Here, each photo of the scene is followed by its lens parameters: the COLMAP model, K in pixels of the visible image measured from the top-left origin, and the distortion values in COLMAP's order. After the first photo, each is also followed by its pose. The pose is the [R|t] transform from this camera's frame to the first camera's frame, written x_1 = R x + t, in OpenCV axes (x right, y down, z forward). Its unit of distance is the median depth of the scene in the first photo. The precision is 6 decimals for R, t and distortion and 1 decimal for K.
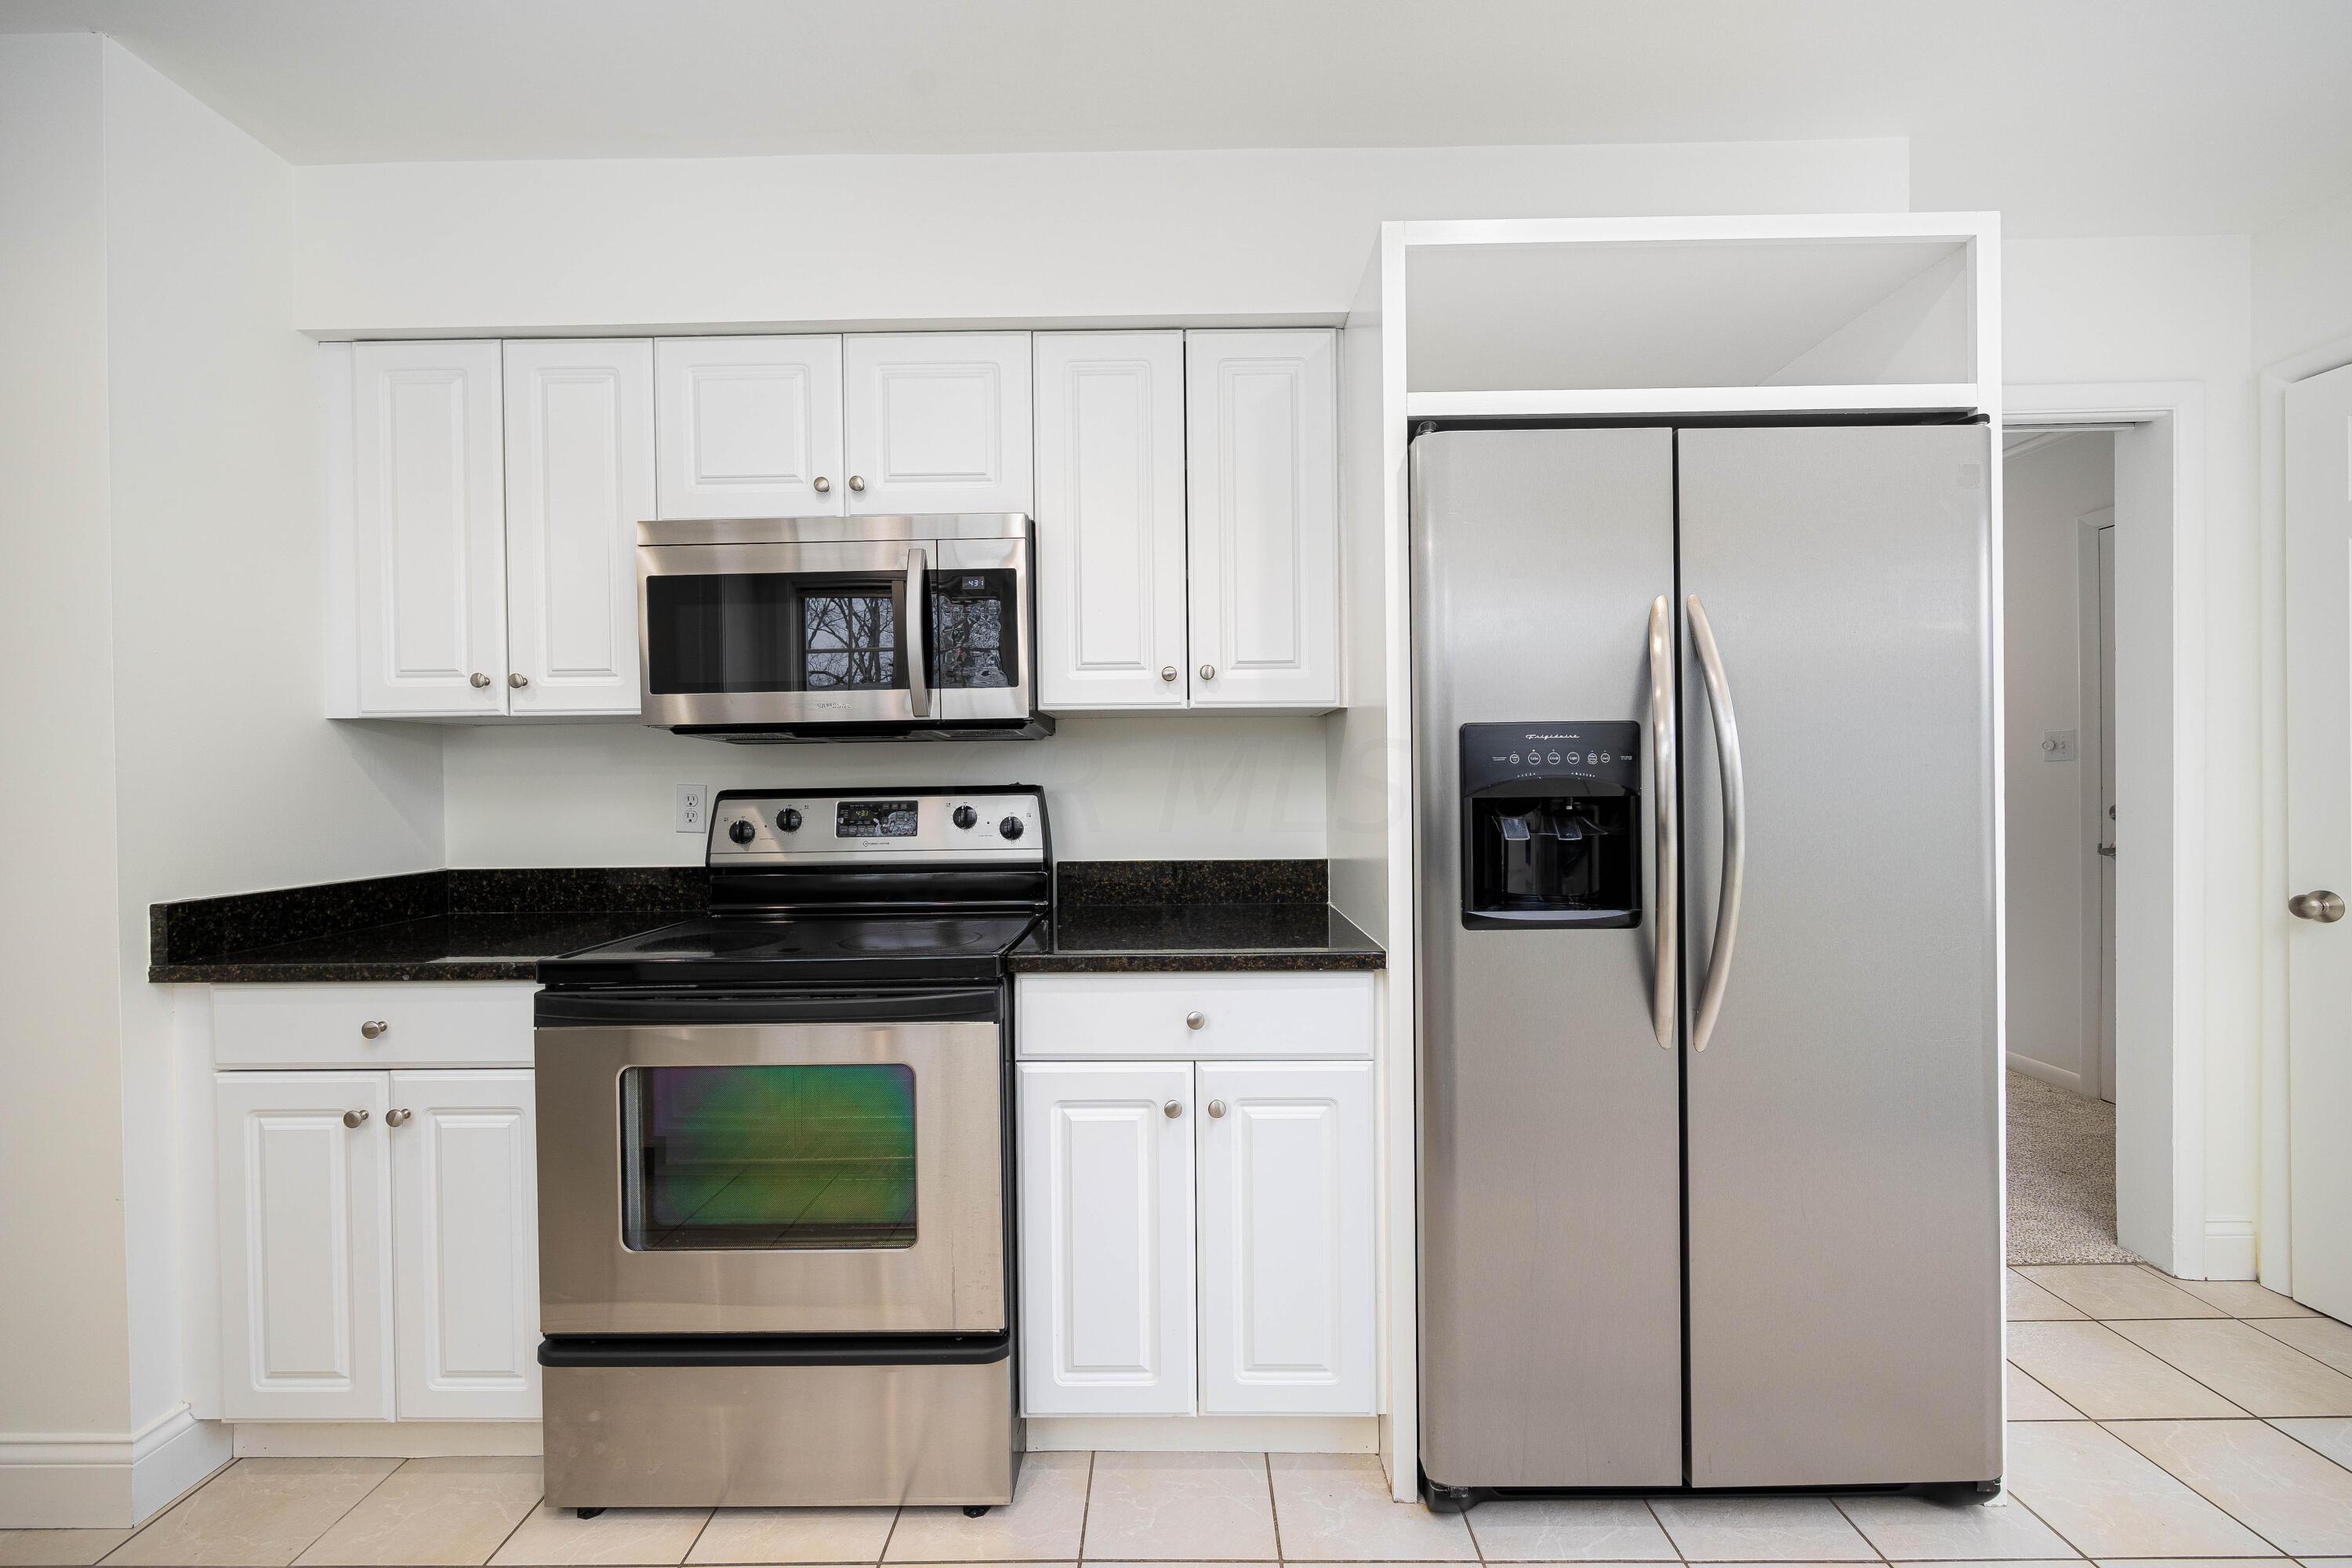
lens RADIAL K [[935.7, 0, 1182.0], [0, 935.7, 787.1], [0, 0, 1]] dist [-0.007816, 0.001716]
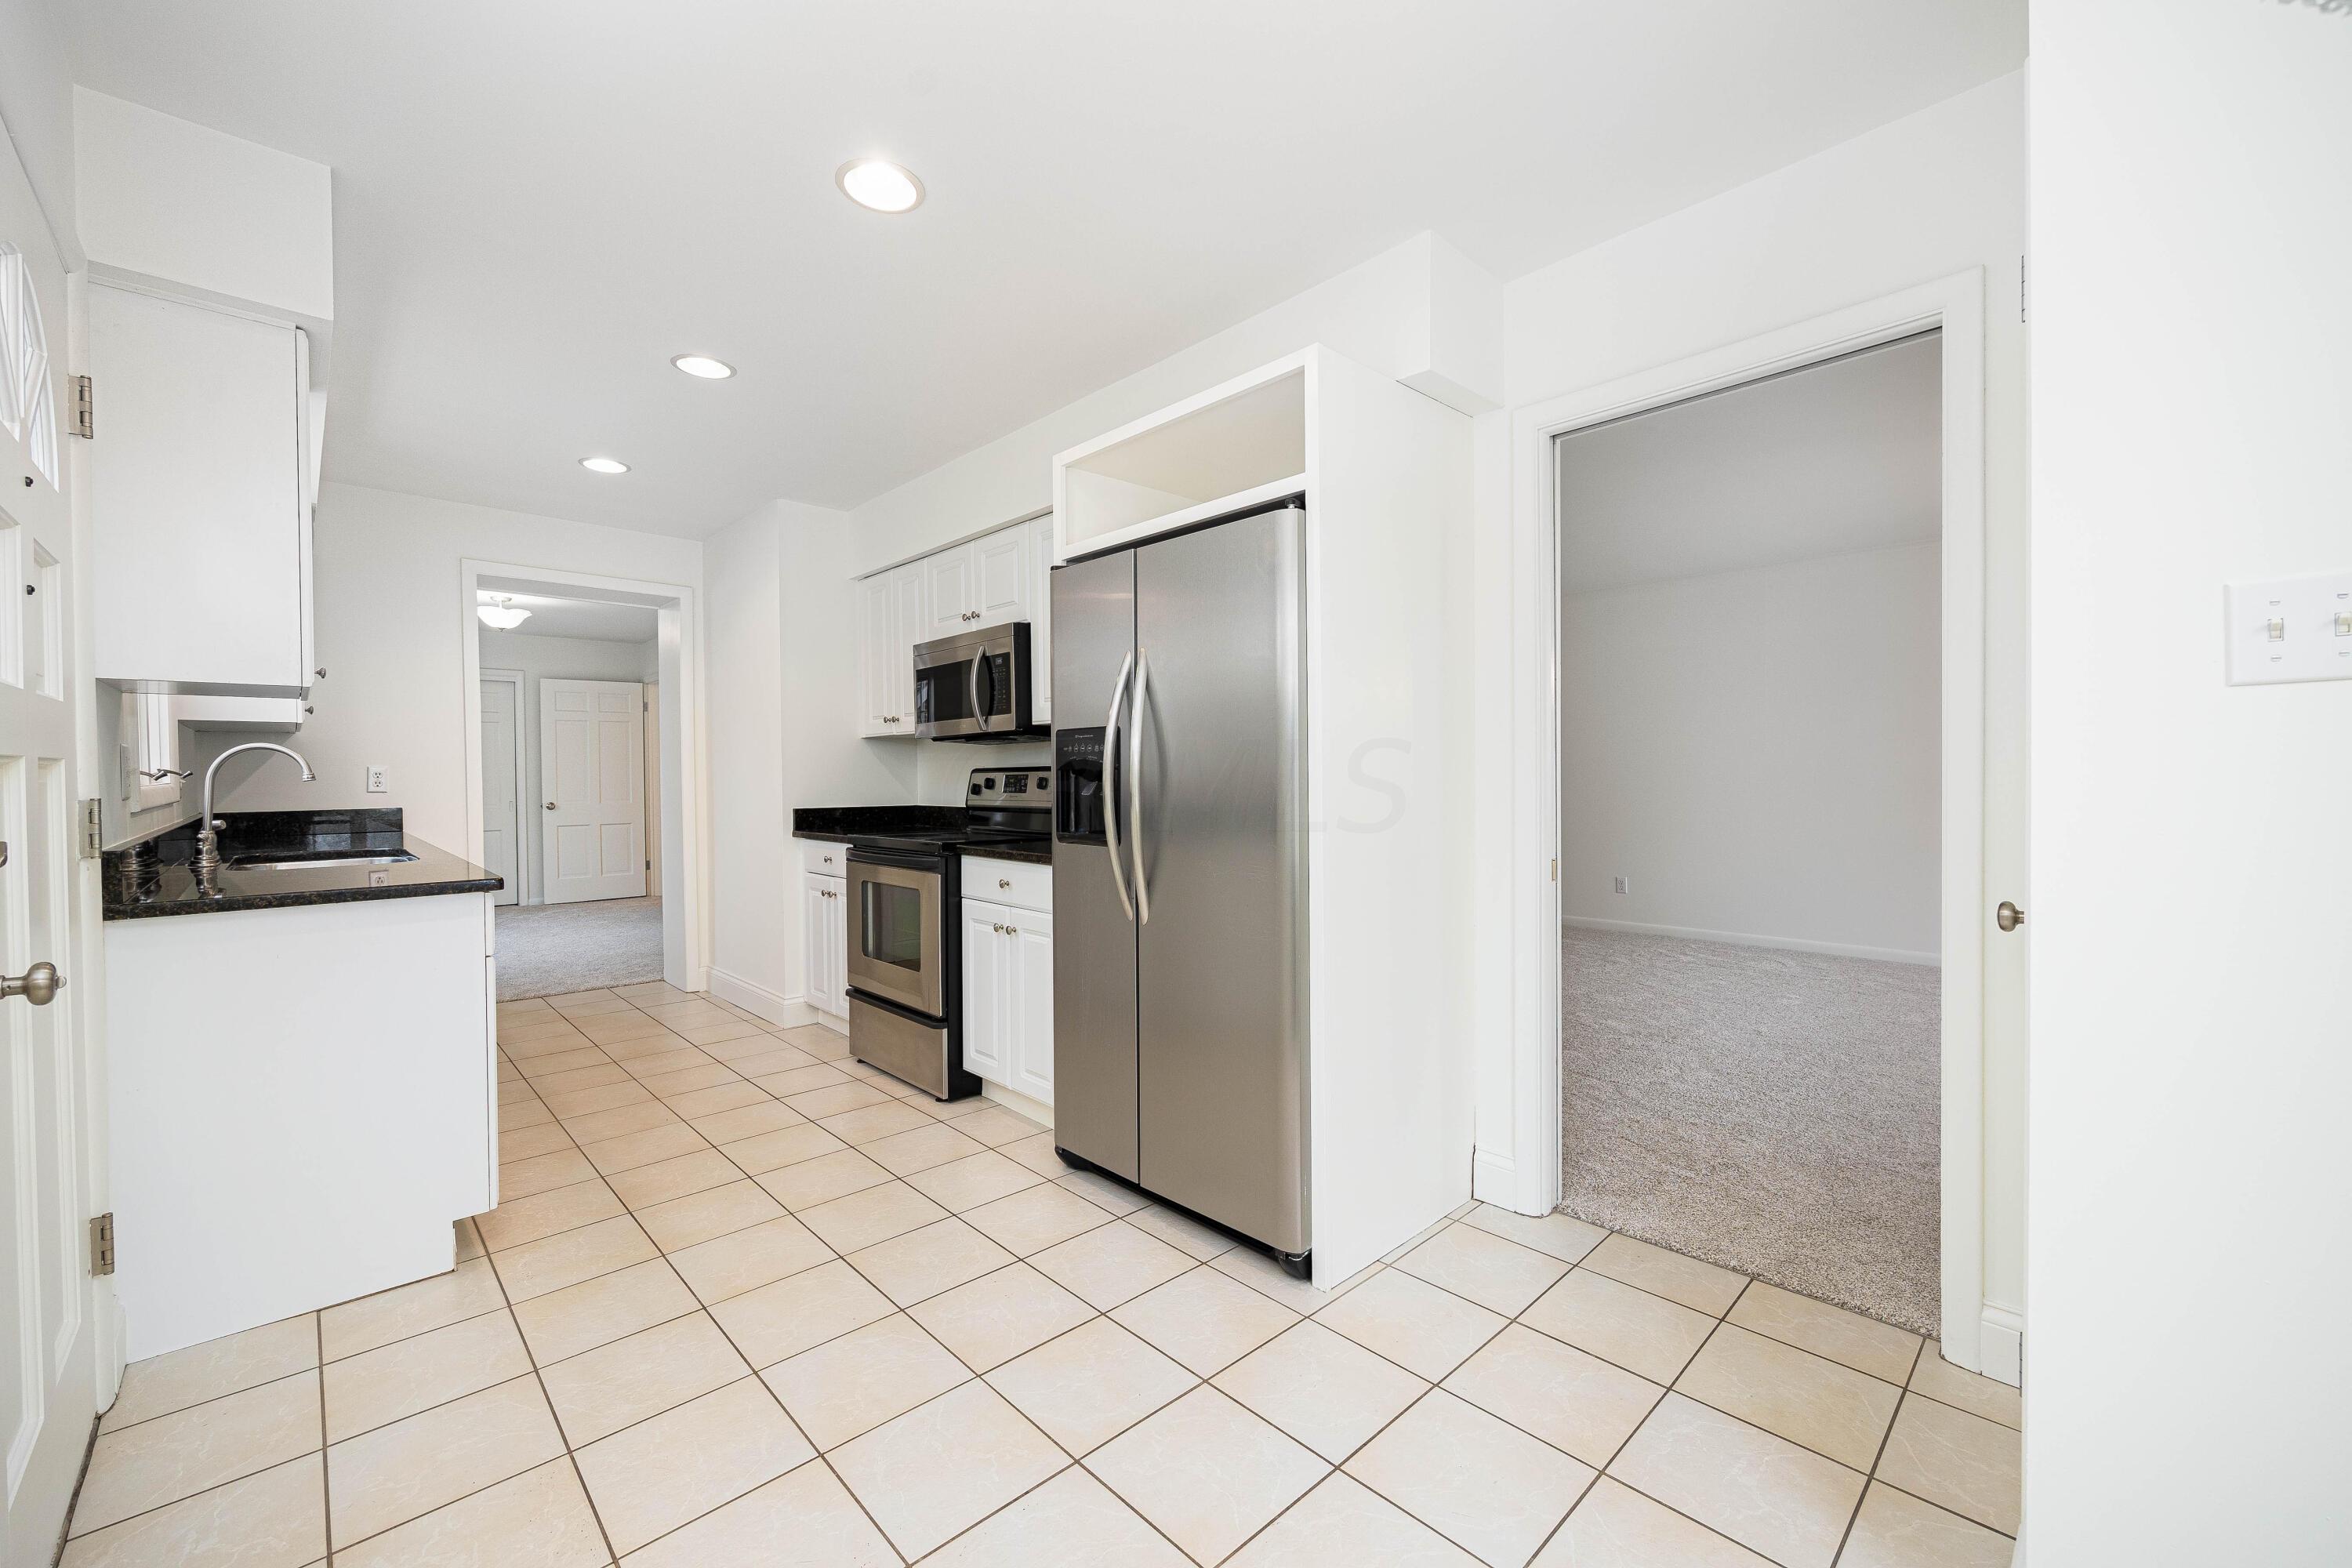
lens RADIAL K [[935.7, 0, 1176.1], [0, 935.7, 787.1], [0, 0, 1]] dist [-0.007816, 0.001716]
pose [[0.693187, 0.015699, -0.720587, 1.360737], [-0.007851, 0.999868, 0.014231, 0.012573], [0.720715, -0.004208, 0.693218, -0.080482]]
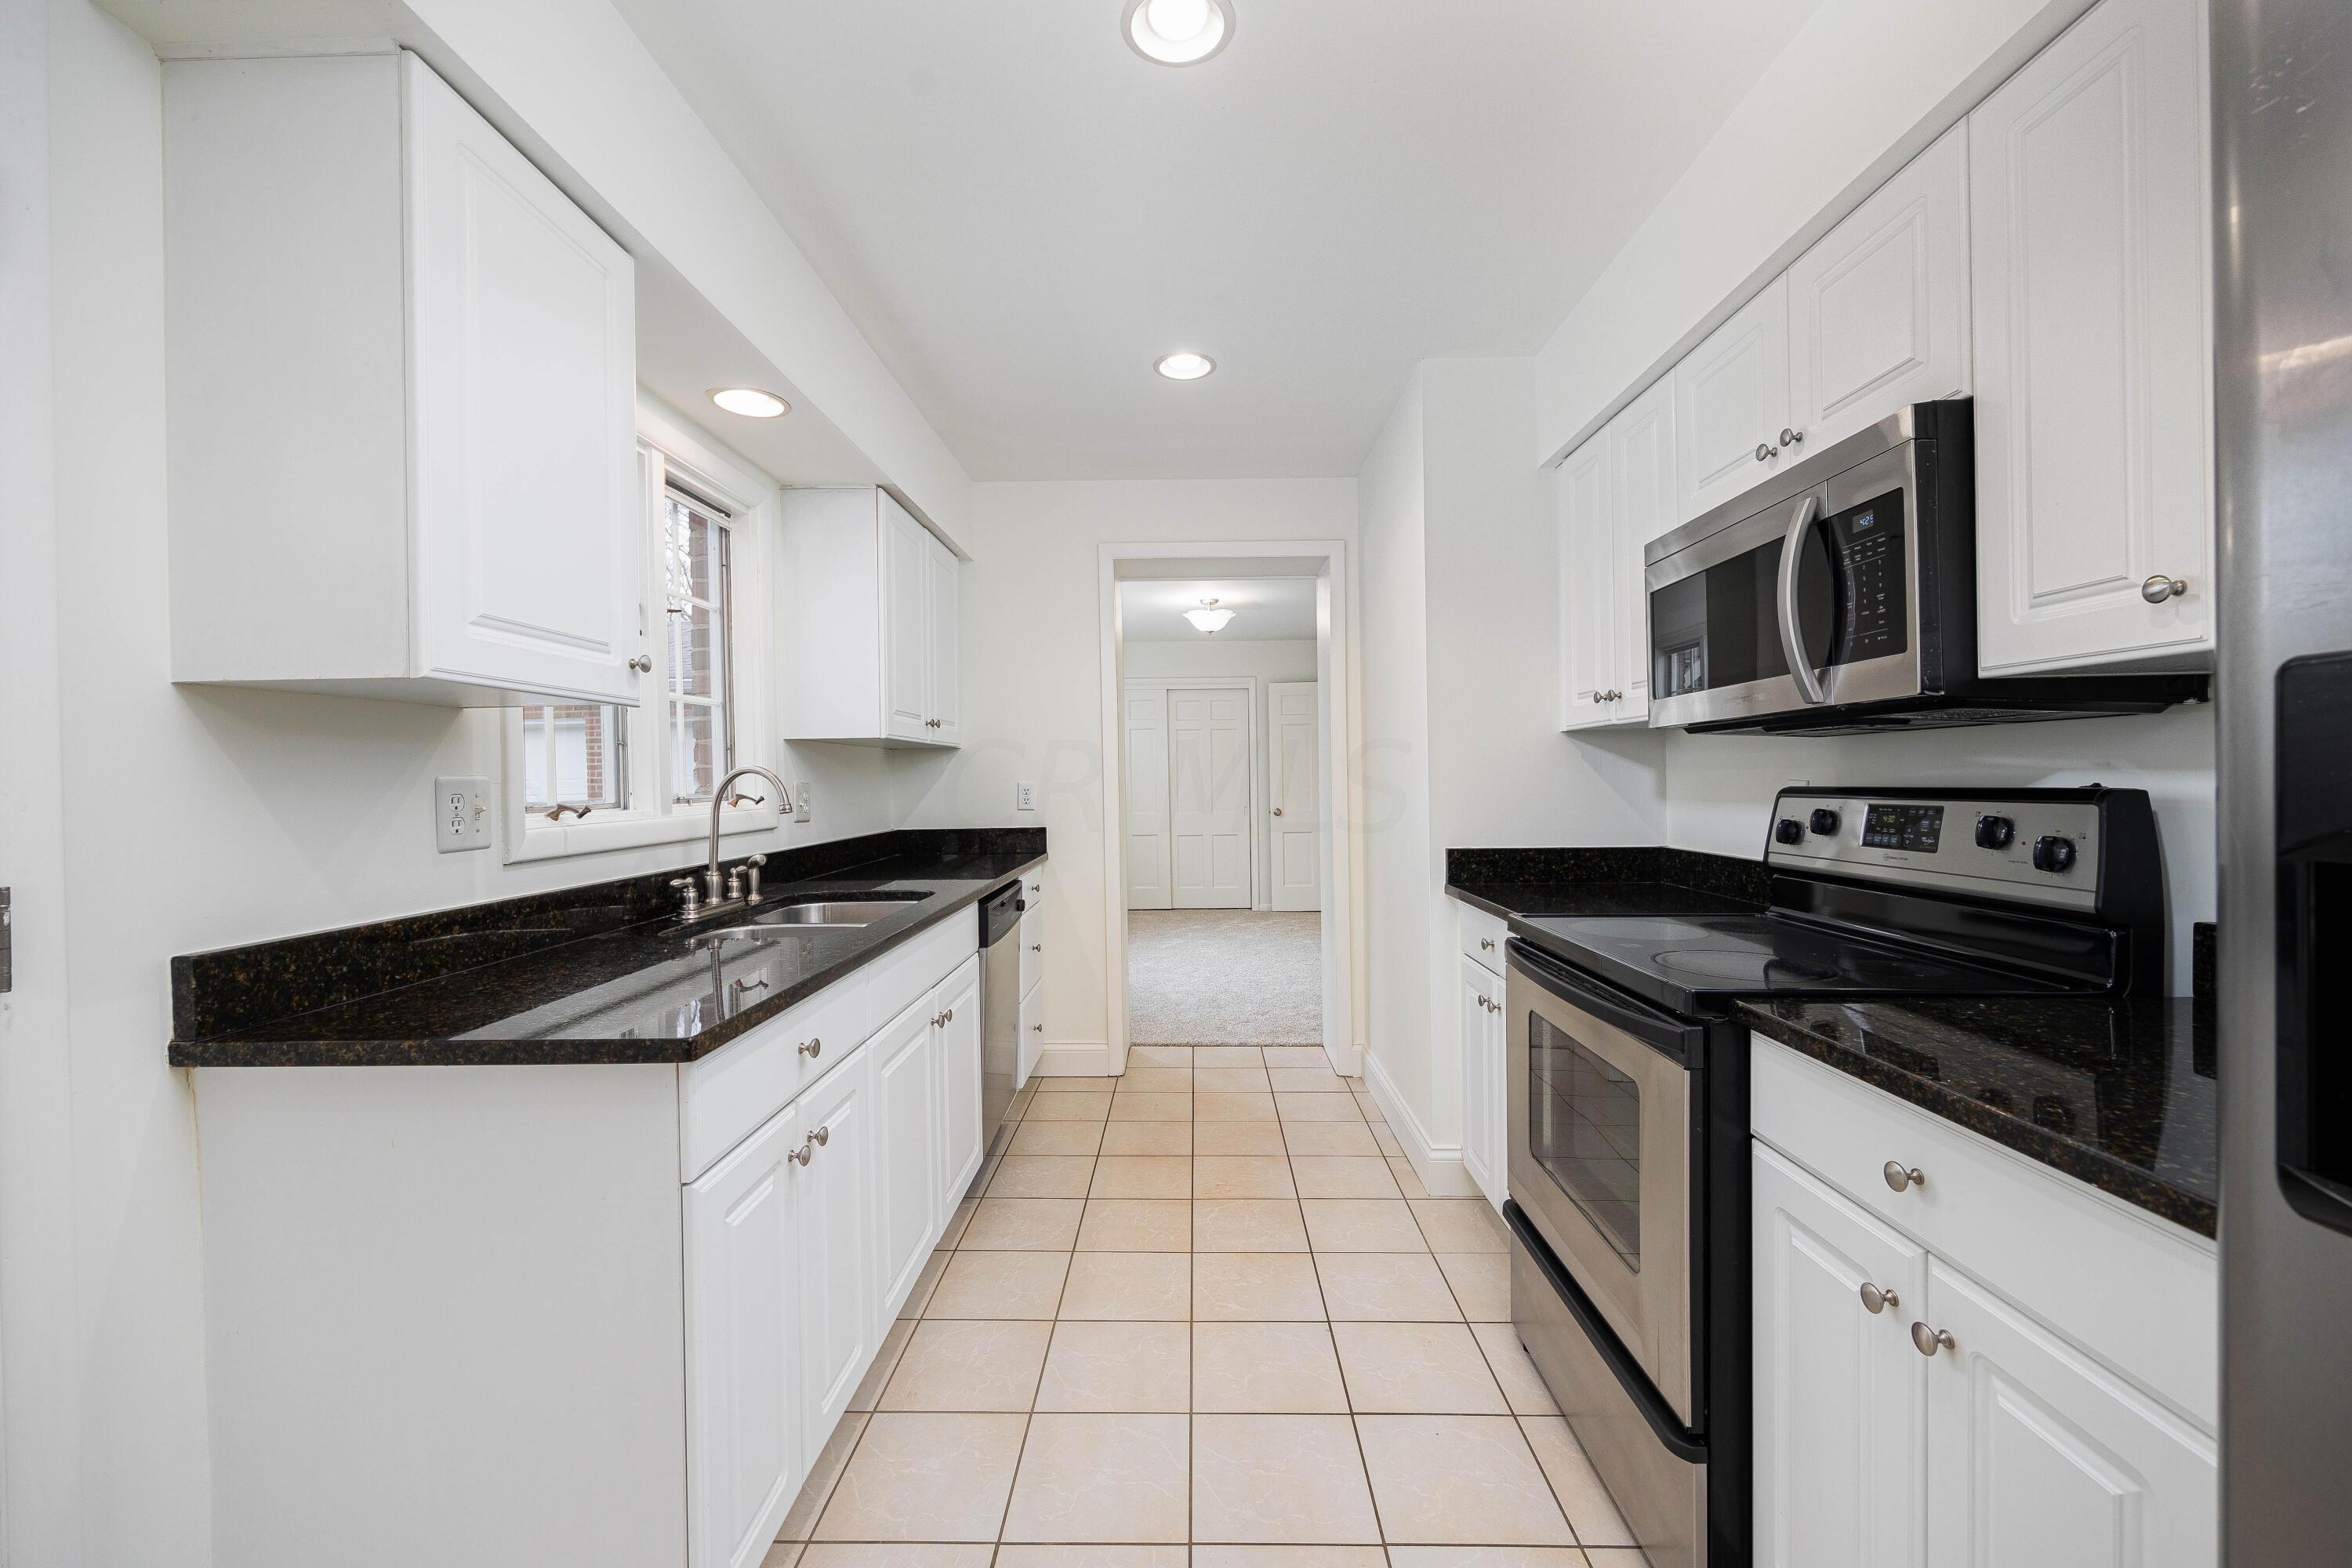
lens RADIAL K [[935.7, 0, 1167.9], [0, 935.7, 784.3], [0, 0, 1]] dist [-0.007816, 0.001716]
pose [[-0.020815, 0.017372, -0.999632, 0.515160], [0.002017, 0.999848, 0.017333, -0.018506], [0.999781, -0.001656, -0.020847, 0.427705]]
